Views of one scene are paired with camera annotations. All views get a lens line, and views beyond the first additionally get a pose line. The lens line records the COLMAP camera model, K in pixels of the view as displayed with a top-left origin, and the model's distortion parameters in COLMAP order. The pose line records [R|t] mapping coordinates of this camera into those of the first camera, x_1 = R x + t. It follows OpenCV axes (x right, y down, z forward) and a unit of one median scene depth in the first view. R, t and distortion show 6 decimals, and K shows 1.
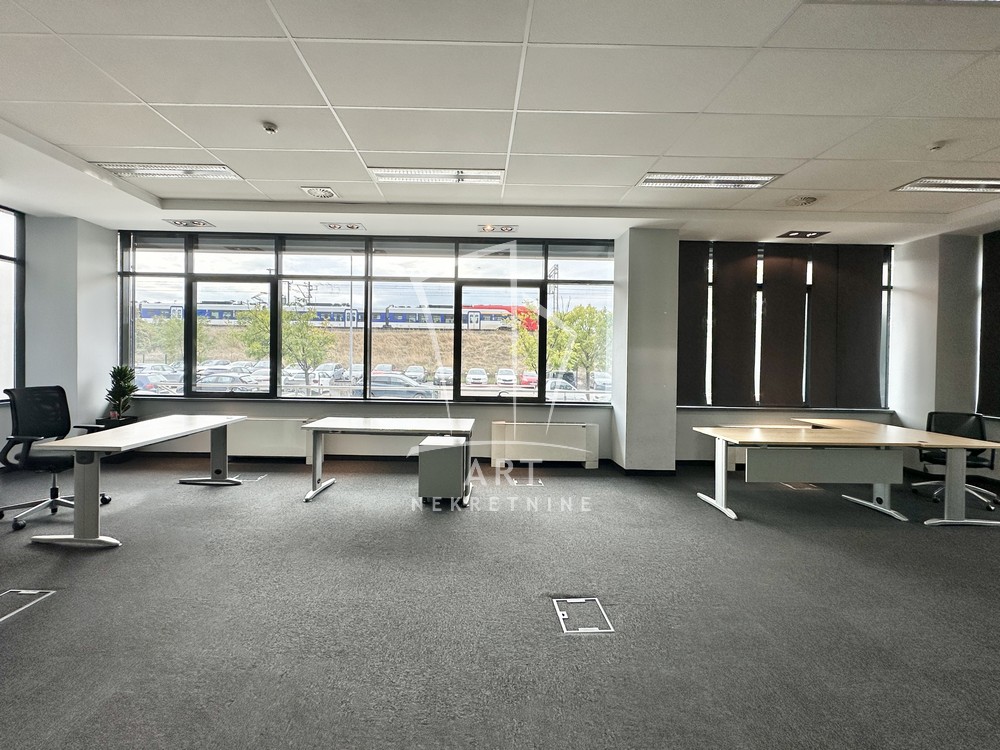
lens RADIAL K [[398.5, 0, 464.7], [0, 398.5, 364.3], [0, 0, 1]] dist [0.004618, -0.000614]
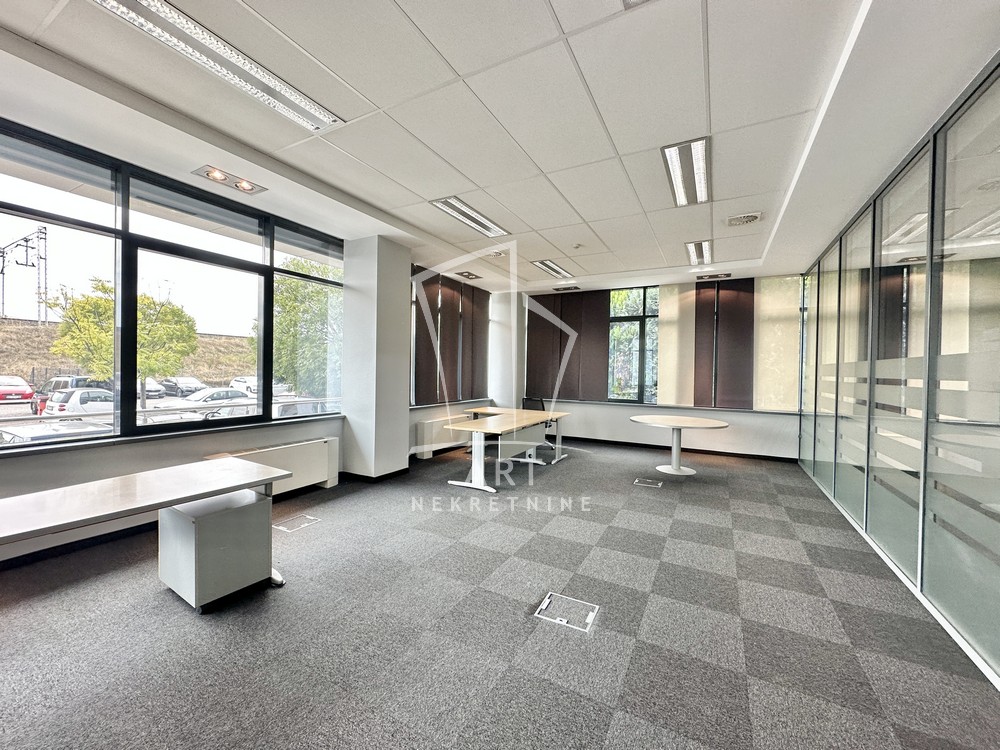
lens RADIAL K [[398.5, 0, 461.2], [0, 398.5, 374.0], [0, 0, 1]] dist [0.004618, -0.000614]
pose [[0.516201, -0.018271, 0.856273, -0.340488], [0.003680, 0.999811, 0.019115, -0.013738], [-0.856460, -0.006716, 0.516170, 0.311122]]
